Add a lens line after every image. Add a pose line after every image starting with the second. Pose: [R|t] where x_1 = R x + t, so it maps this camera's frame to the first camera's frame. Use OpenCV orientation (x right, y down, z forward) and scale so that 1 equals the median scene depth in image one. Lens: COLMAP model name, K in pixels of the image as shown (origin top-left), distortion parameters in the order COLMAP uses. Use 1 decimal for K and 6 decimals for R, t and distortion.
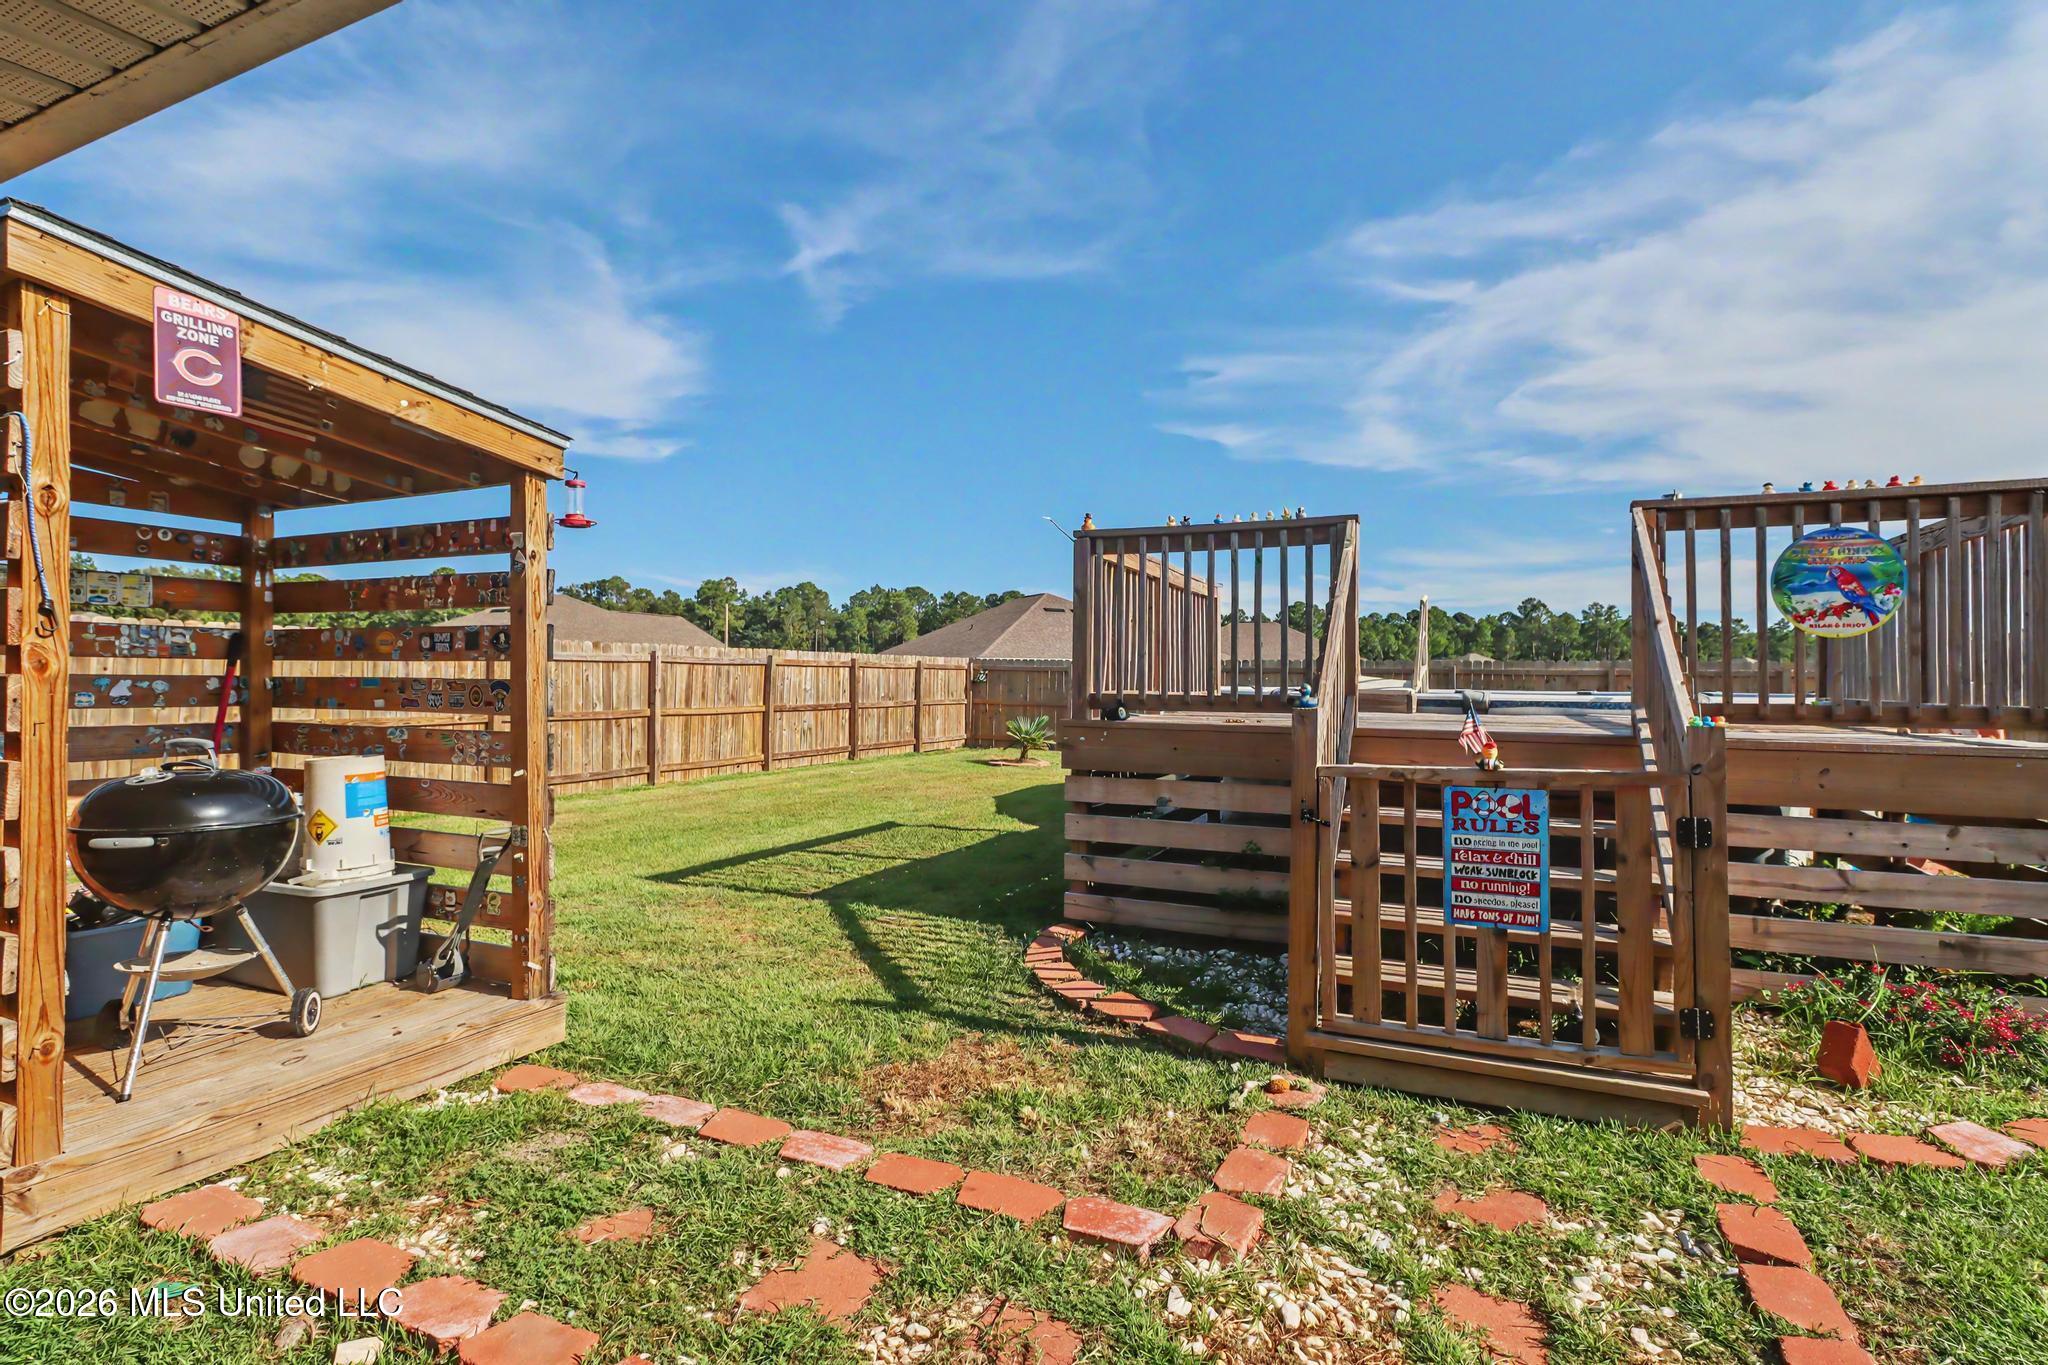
lens RADIAL K [[1048.0, 0, 1024.0], [0, 1048.0, 682.5], [0, 0, 1]] dist [-0.000062, -0.000225]
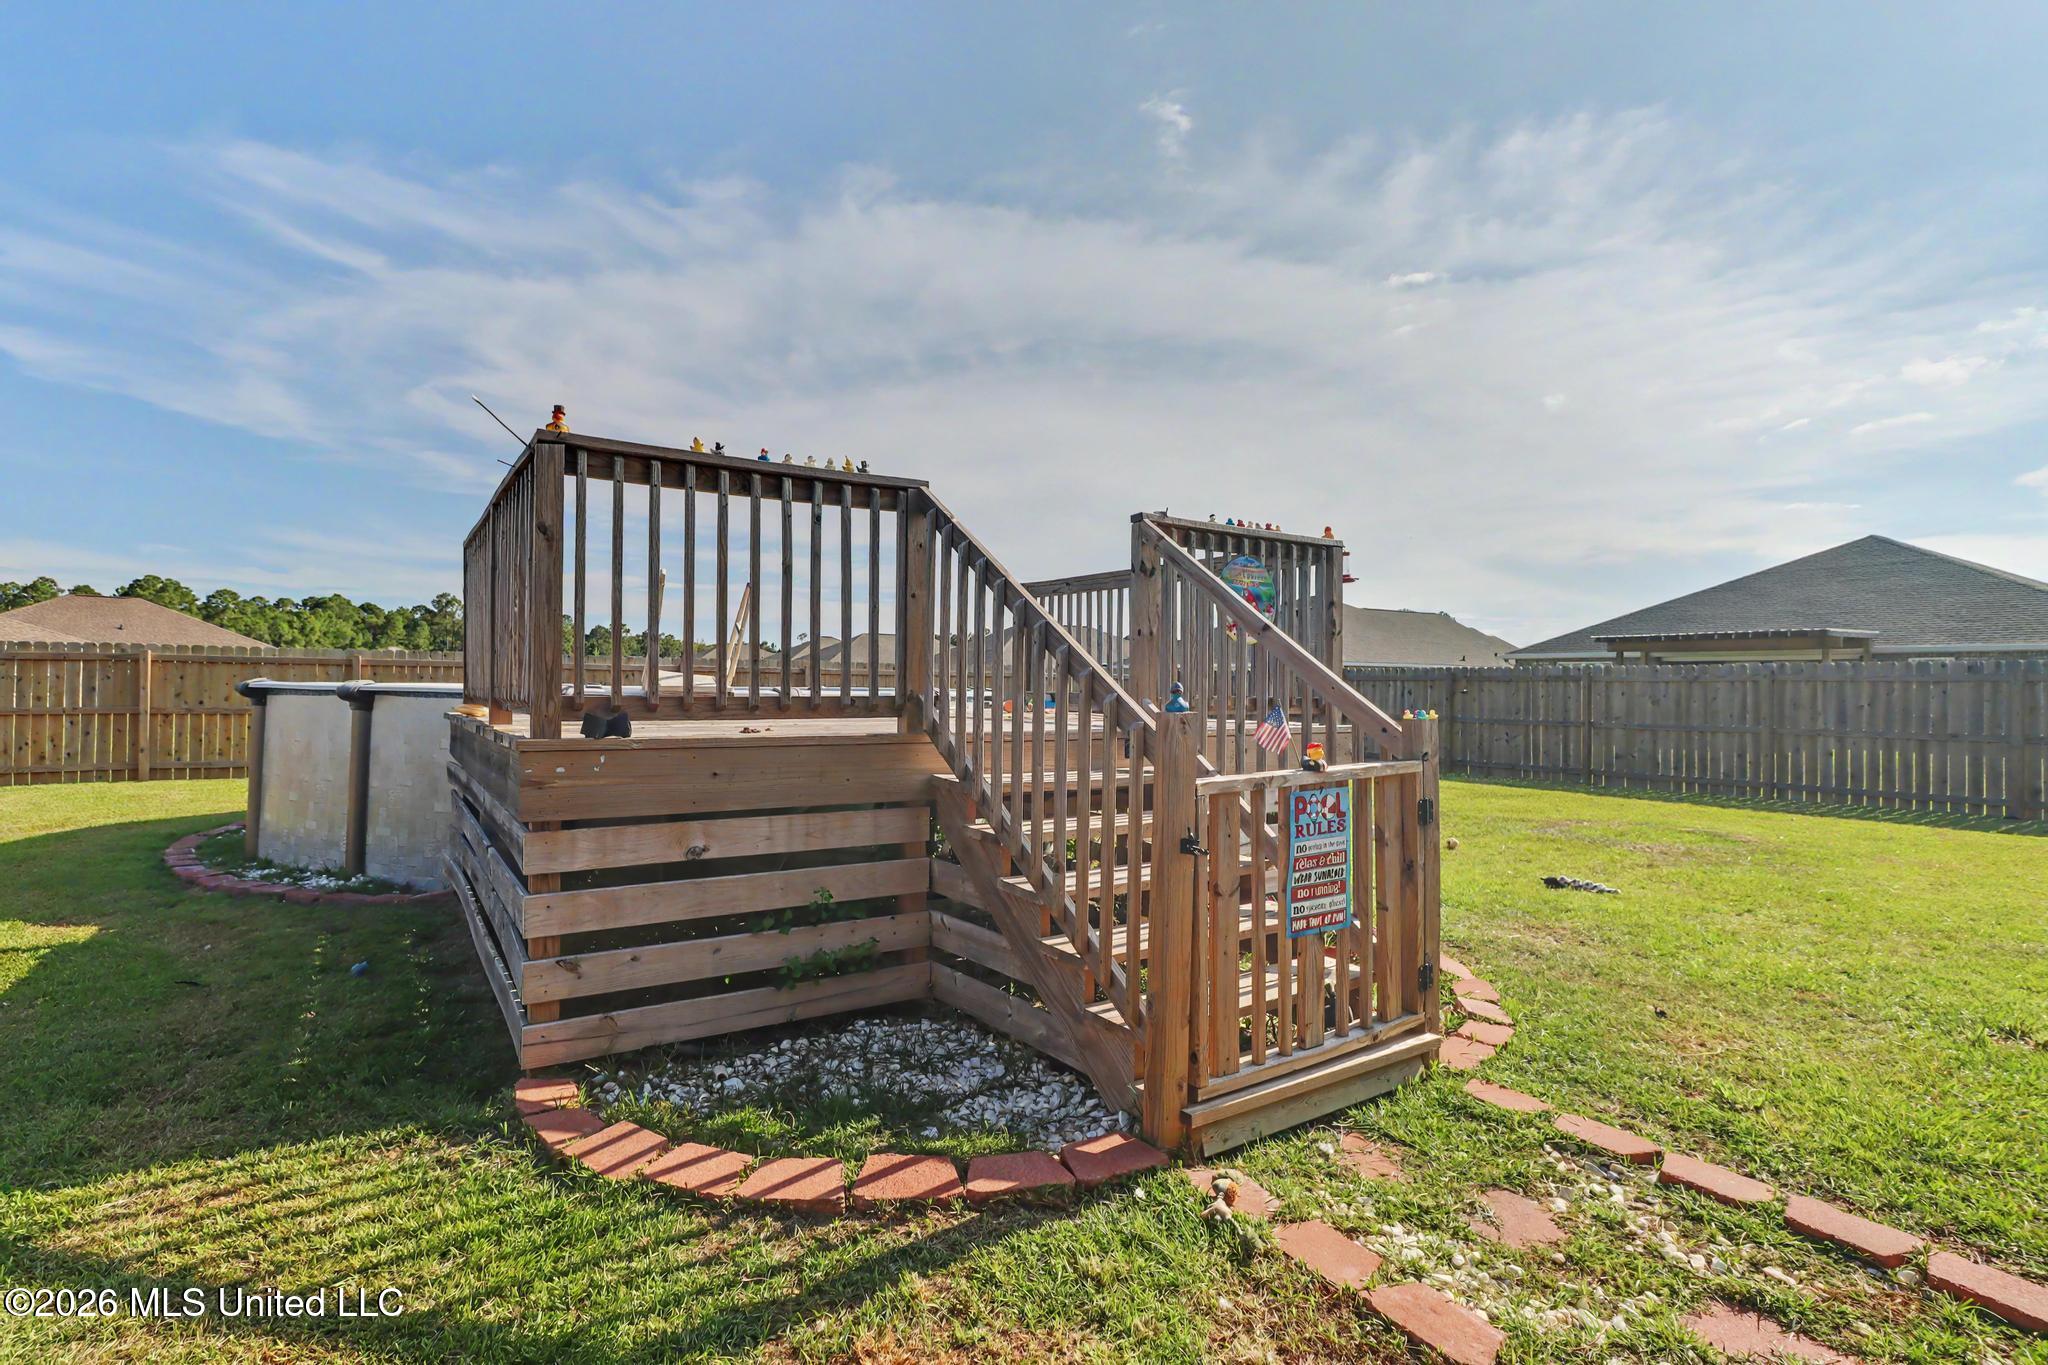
lens RADIAL K [[978.1, 0, 1024.0], [0, 978.1, 682.5], [0, 0, 1]] dist [-0.018758, 0.019142]
pose [[0.524548, -0.001404, 0.851380, -0.285115], [-0.003456, 0.999987, 0.003779, -0.000556], [-0.851374, -0.004924, 0.524536, 0.464223]]
